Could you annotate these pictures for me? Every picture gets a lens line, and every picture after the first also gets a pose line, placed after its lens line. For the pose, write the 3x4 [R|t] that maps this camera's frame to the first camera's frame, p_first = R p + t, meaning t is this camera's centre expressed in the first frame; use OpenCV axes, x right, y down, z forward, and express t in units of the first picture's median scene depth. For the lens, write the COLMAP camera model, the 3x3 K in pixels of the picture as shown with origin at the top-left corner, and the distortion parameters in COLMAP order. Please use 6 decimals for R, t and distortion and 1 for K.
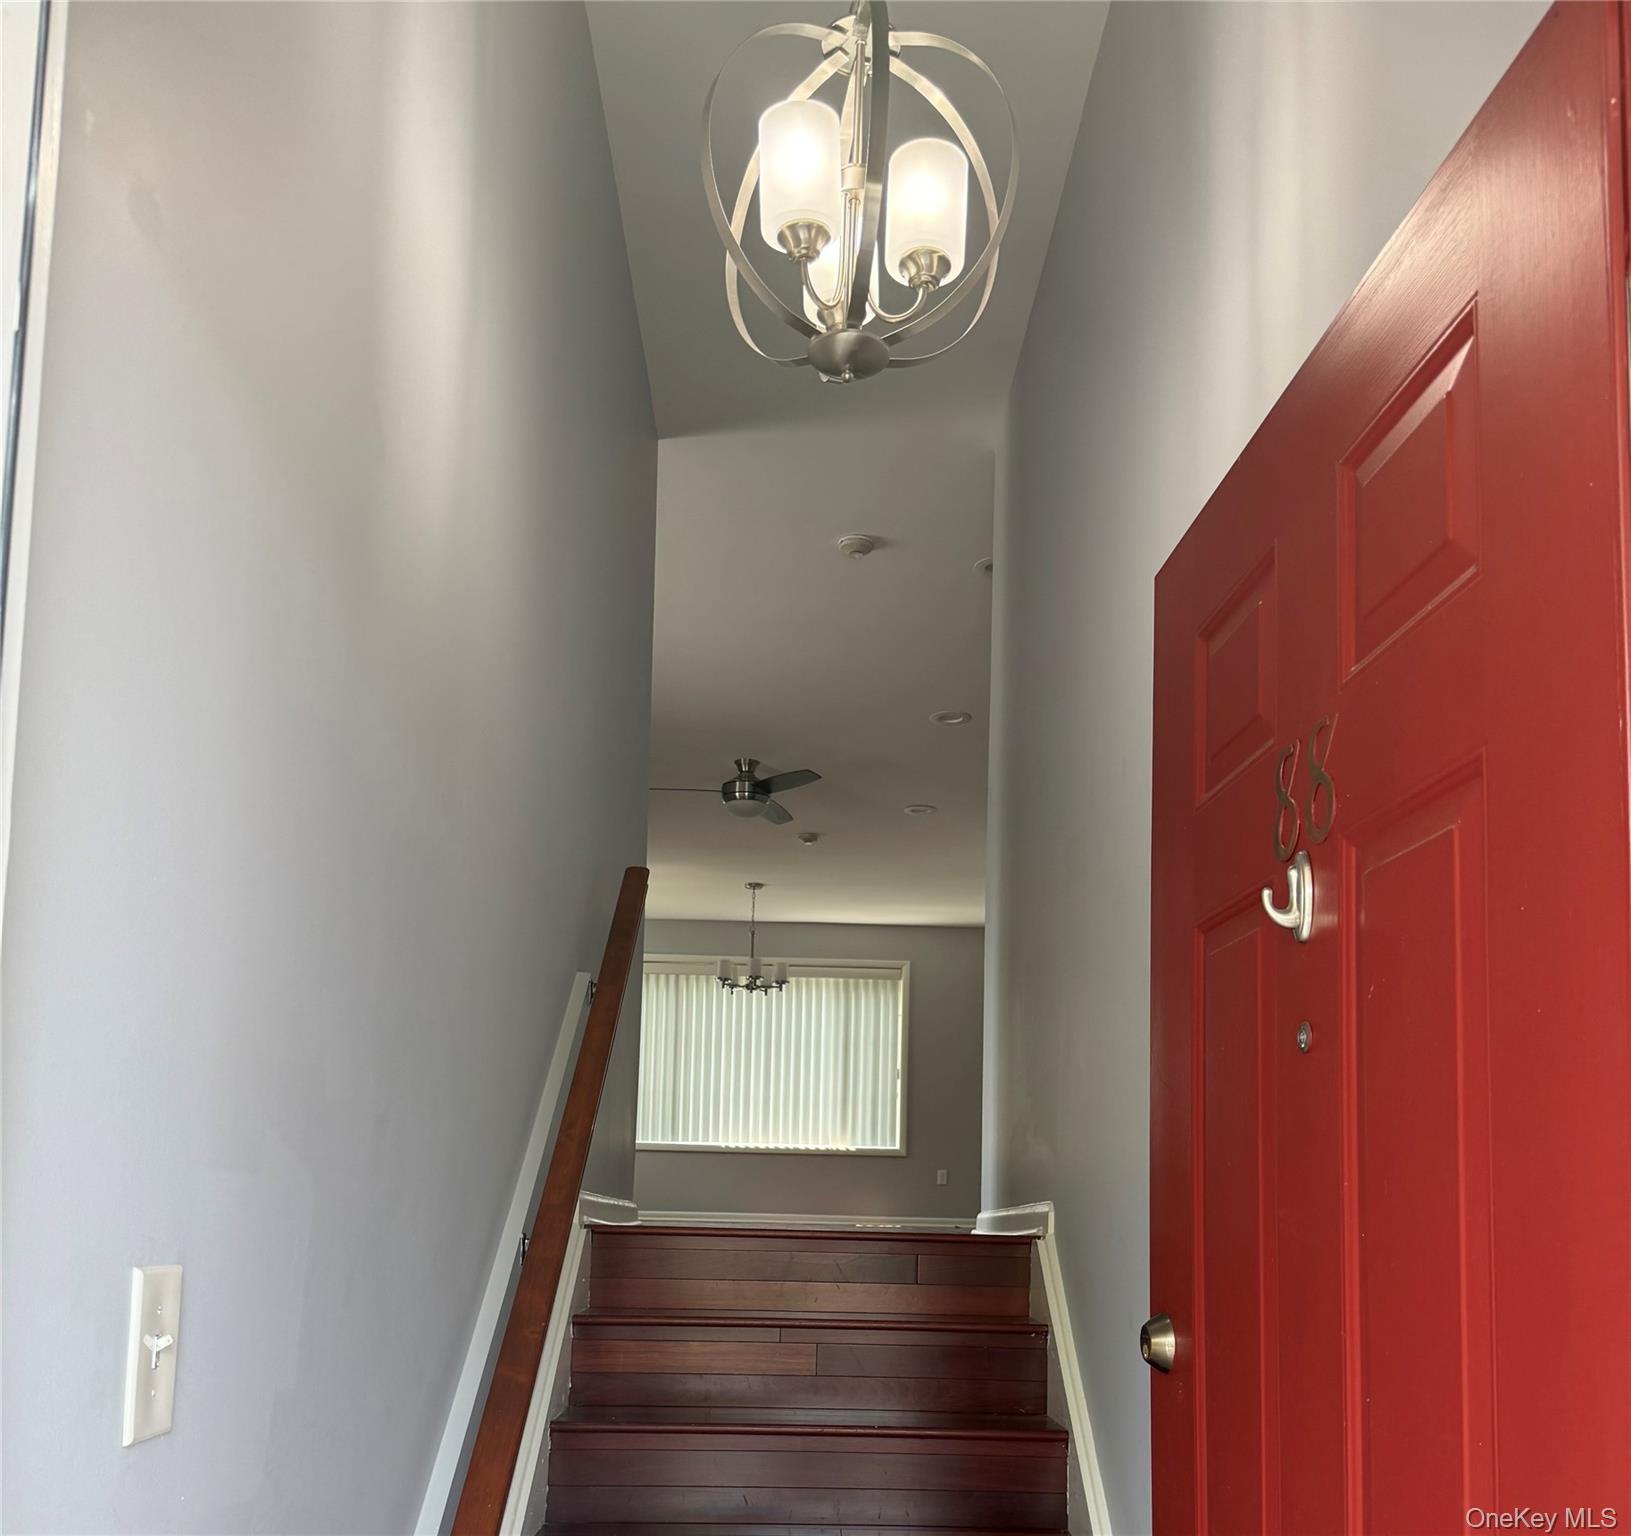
lens RADIAL K [[2668.7, 0, 815.5], [0, 2668.7, 768.0], [0, 0, 1]] dist [-0.001309, -0.002456]
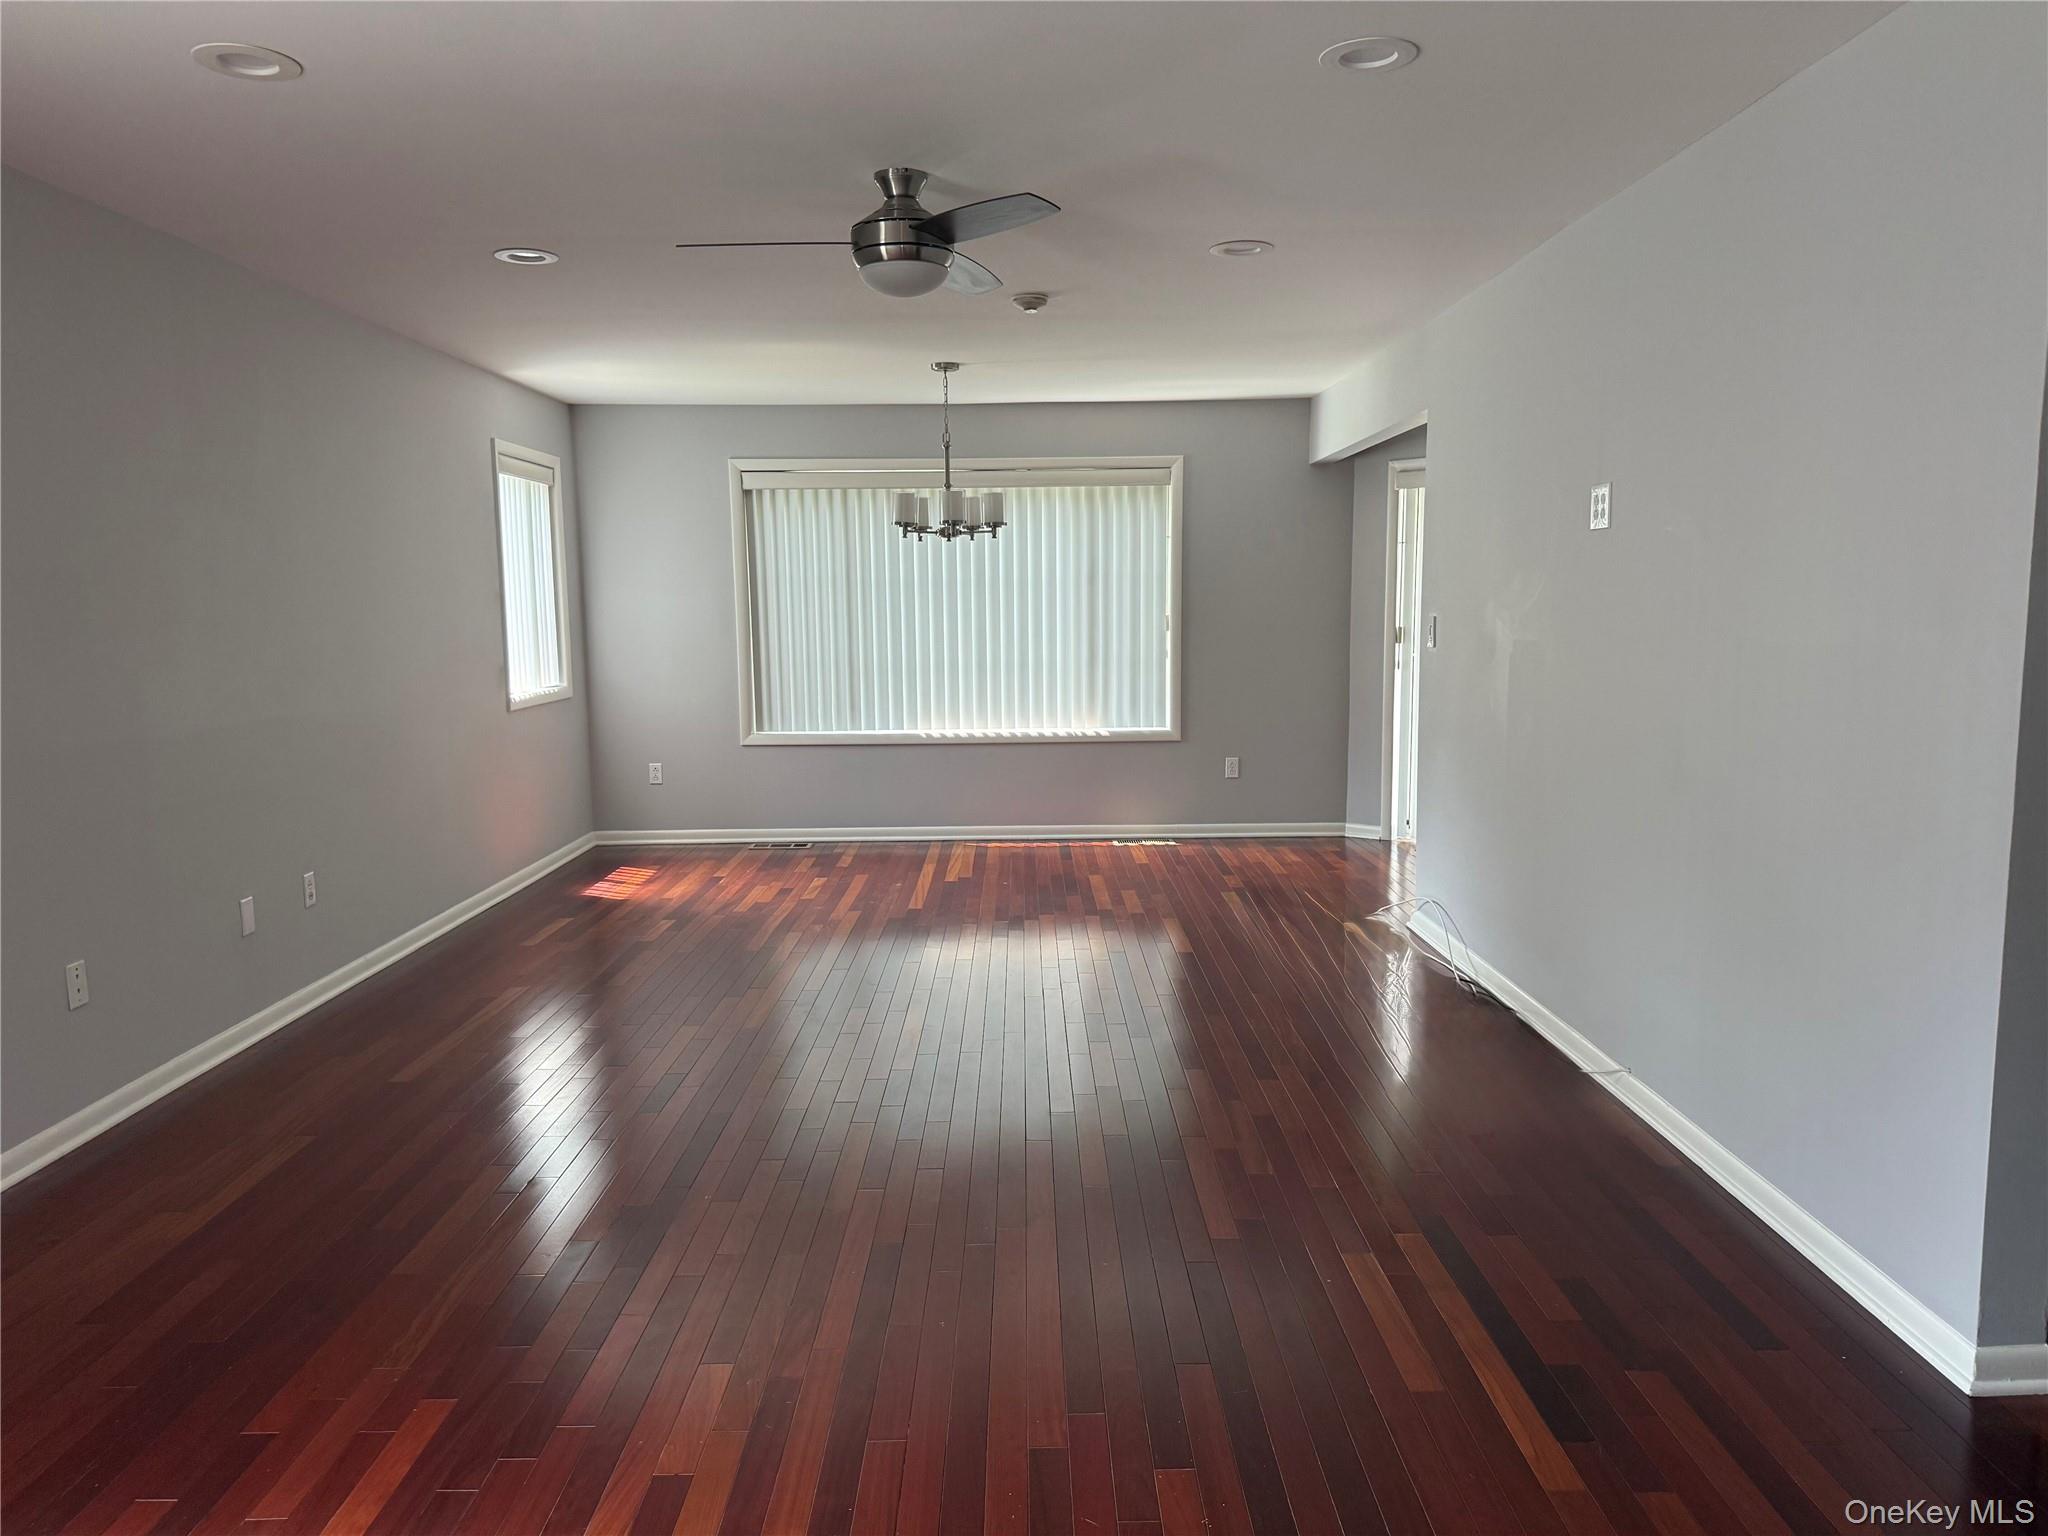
lens RADIAL K [[1557.4, 0, 996.5], [0, 1557.4, 768.2], [0, 0, 1]] dist [0.000722, -0.001268]
pose [[0.999021, -0.034340, -0.027899, -0.003838], [0.042436, 0.922156, 0.384483, -0.009467], [0.012524, -0.385290, 0.922711, 0.612677]]
